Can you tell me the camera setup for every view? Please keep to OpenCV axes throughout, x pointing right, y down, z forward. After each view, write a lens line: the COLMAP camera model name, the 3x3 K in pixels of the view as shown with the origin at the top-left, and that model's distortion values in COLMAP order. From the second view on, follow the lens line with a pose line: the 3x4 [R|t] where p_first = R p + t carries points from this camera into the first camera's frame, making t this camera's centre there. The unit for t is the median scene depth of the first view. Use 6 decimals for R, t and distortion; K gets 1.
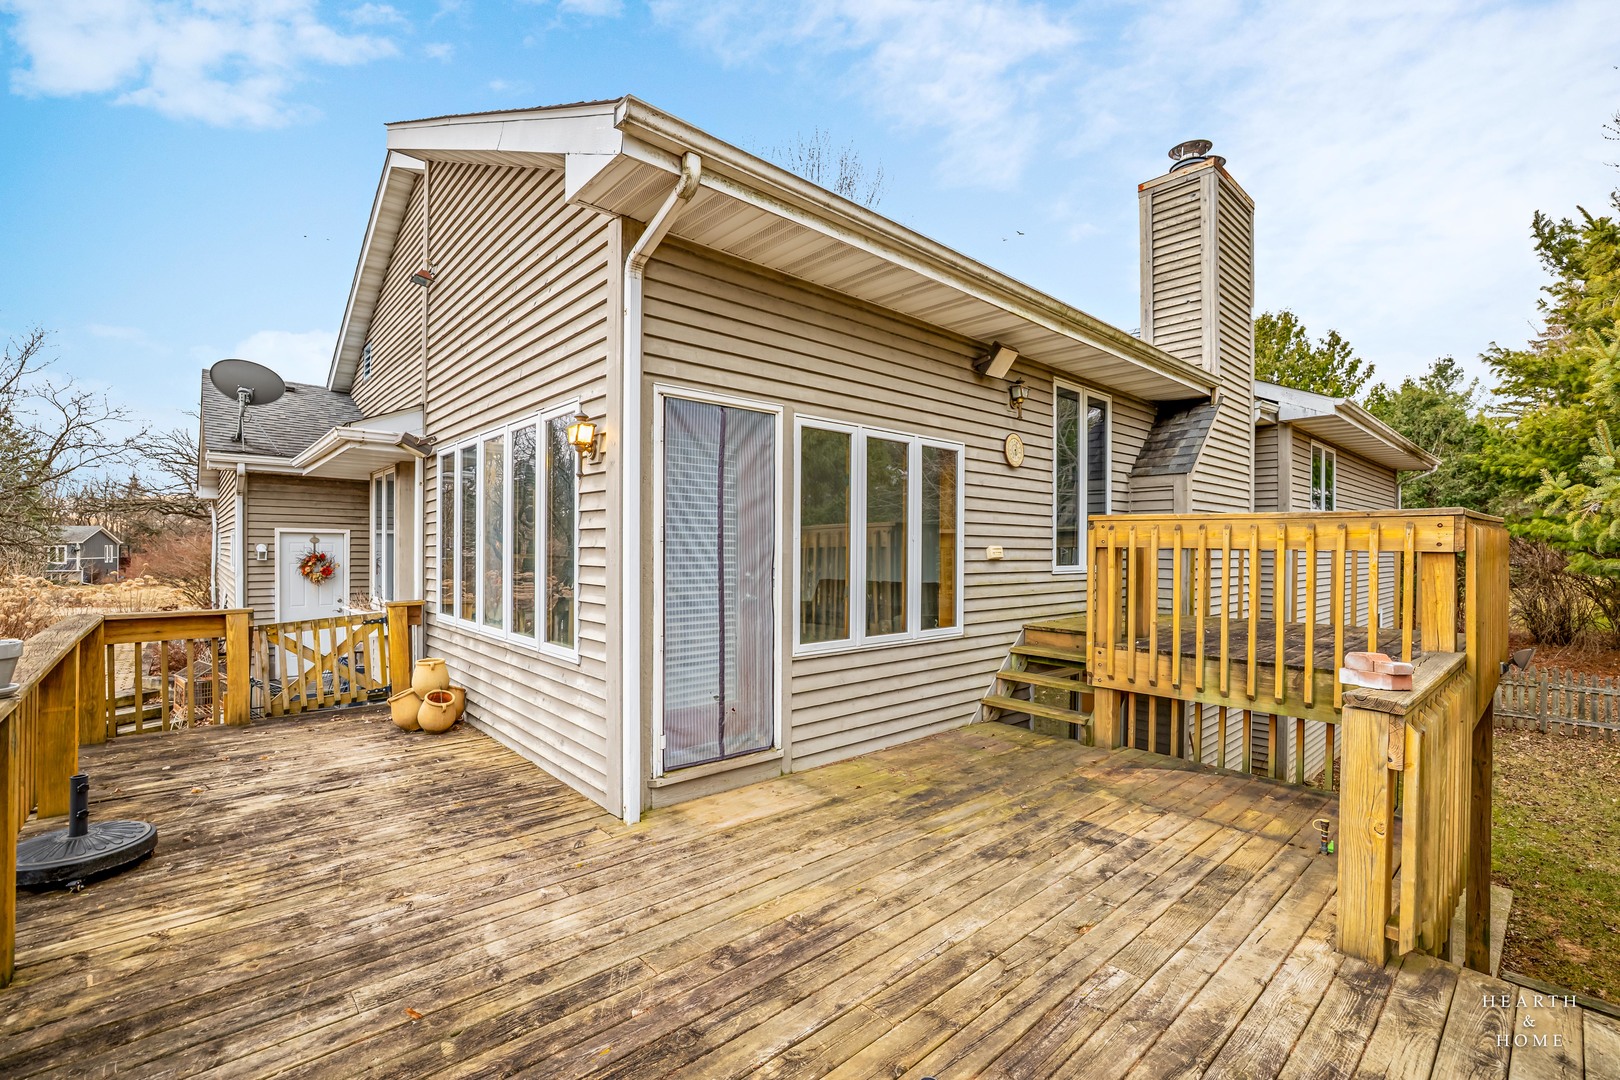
lens RADIAL K [[706.7, 0, 805.7], [0, 706.7, 549.0], [0, 0, 1]] dist [-0.002642, 0.003158]
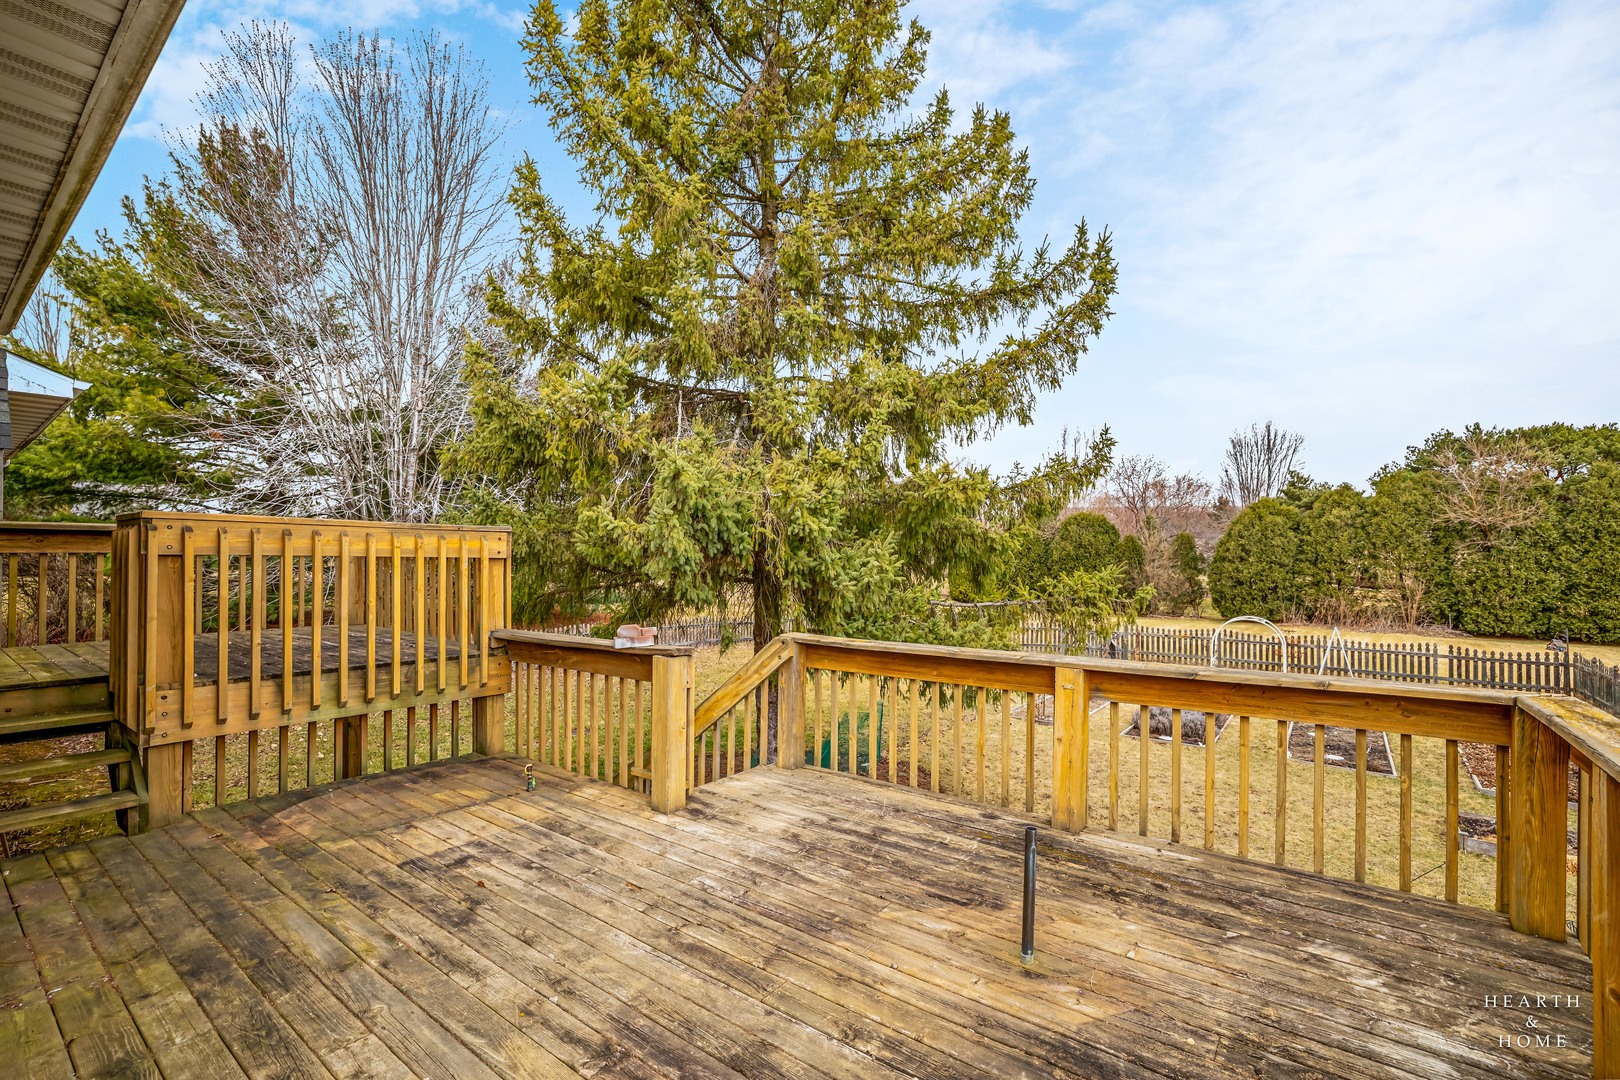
lens RADIAL K [[706.7, 0, 766.4], [0, 706.7, 553.6], [0, 0, 1]] dist [-0.002642, 0.003158]
pose [[-0.151249, 0.003032, 0.988491, -0.590524], [-0.006611, 0.999970, -0.004079, -0.006179], [-0.988474, -0.007151, -0.151225, 0.716203]]
